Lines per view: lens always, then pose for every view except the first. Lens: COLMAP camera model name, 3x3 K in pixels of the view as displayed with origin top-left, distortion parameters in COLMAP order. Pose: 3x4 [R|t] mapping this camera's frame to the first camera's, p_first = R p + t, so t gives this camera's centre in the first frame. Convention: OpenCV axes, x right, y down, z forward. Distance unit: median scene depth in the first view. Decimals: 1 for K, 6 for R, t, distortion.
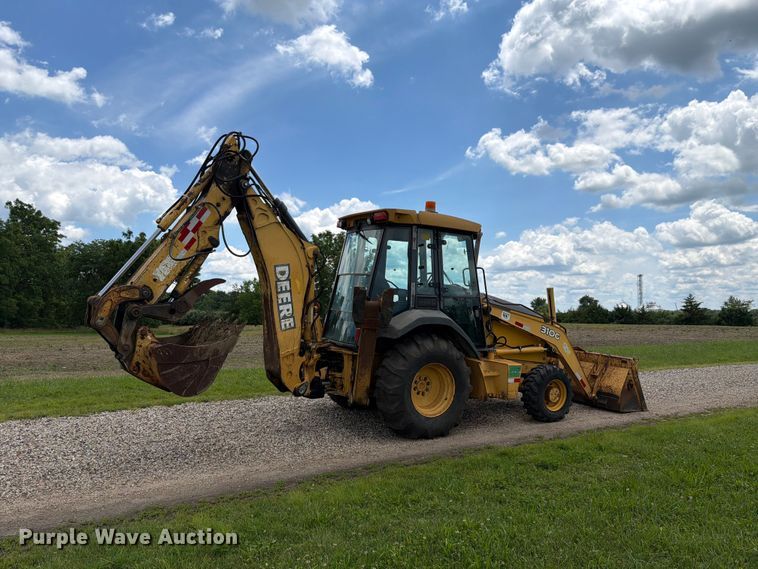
lens RADIAL K [[539.2, 0, 393.0], [0, 539.2, 289.1], [0, 0, 1]] dist [0.046226, -0.056039]
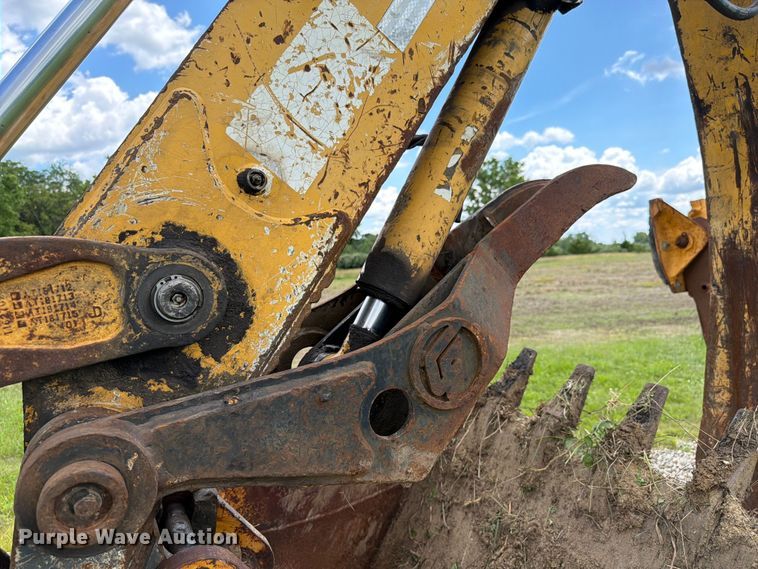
lens RADIAL K [[539.2, 0, 377.5], [0, 539.2, 290.3], [0, 0, 1]] dist [0.046226, -0.056039]
pose [[0.950637, -0.024989, -0.309297, -0.276099], [0.061490, 0.992156, 0.108833, -0.002612], [0.304151, -0.122480, 0.944717, 0.658858]]
